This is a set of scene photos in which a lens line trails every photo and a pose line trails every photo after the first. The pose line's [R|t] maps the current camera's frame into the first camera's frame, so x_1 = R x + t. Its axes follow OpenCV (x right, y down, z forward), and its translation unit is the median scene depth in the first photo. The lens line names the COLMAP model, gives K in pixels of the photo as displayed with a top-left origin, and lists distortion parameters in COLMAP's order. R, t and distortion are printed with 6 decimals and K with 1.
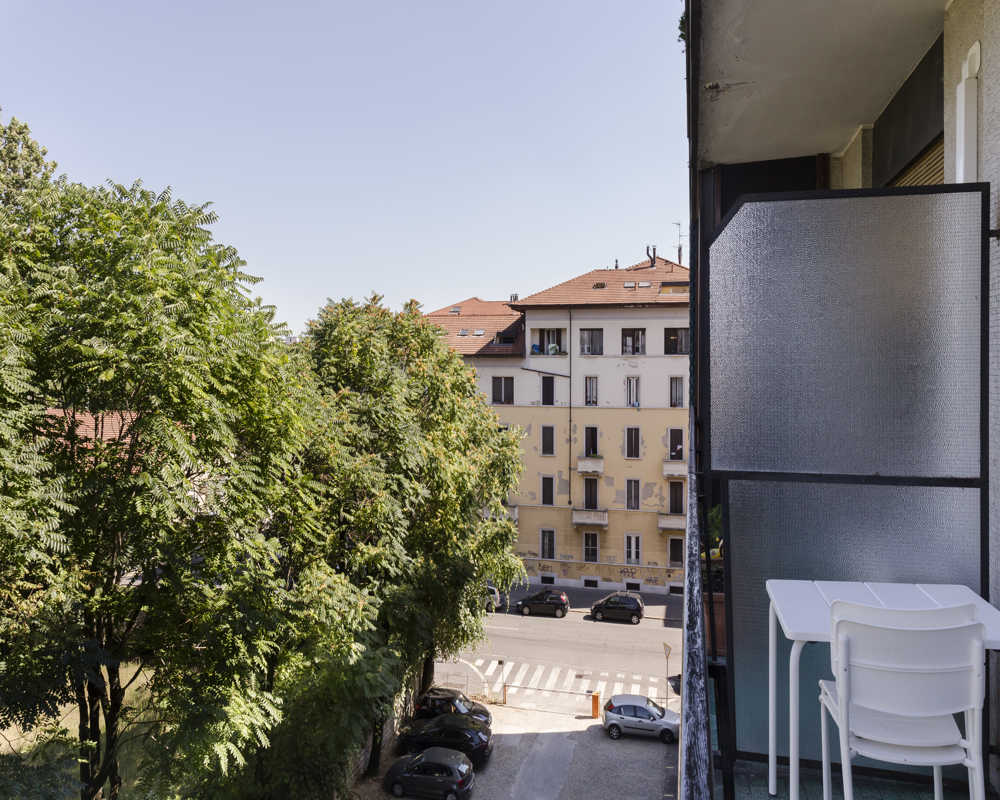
lens RADIAL K [[677.1, 0, 478.3], [0, 677.1, 380.6], [0, 0, 1]] dist [-0.004309, 0.012711]
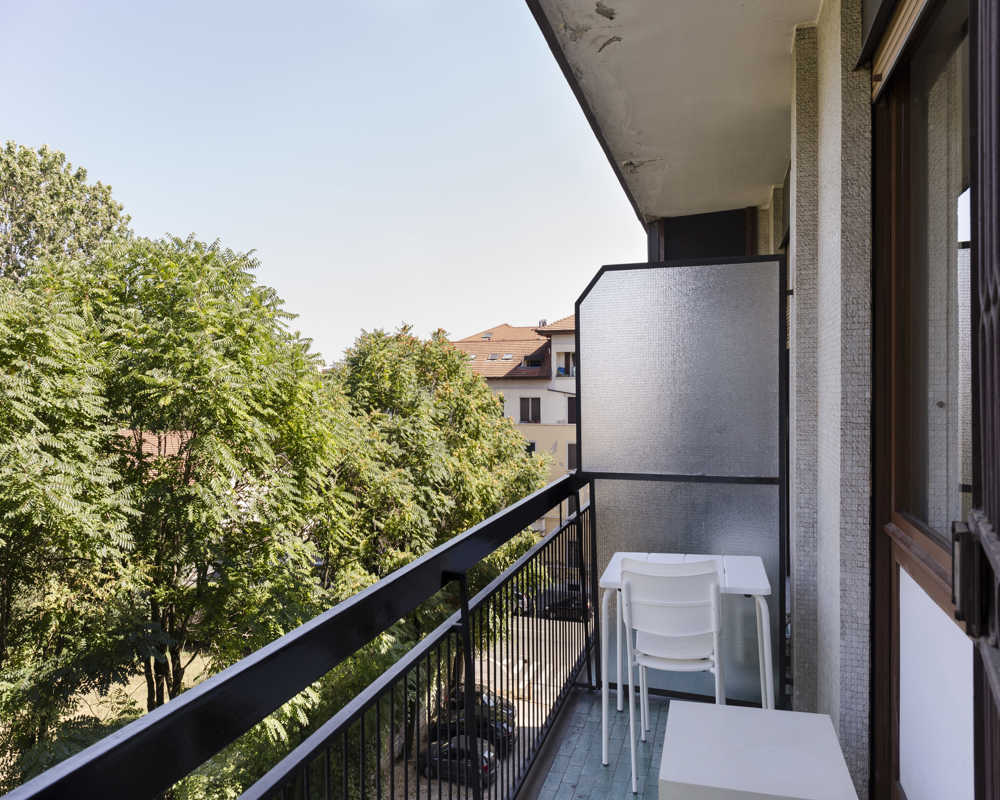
lens RADIAL K [[677.1, 0, 502.4], [0, 677.1, 399.1], [0, 0, 1]] dist [-0.004309, 0.012711]
pose [[0.997879, -0.008842, -0.064494, 0.100578], [0.008796, 0.999961, -0.000995, -0.004366], [0.064500, 0.000426, 0.997918, -0.124839]]
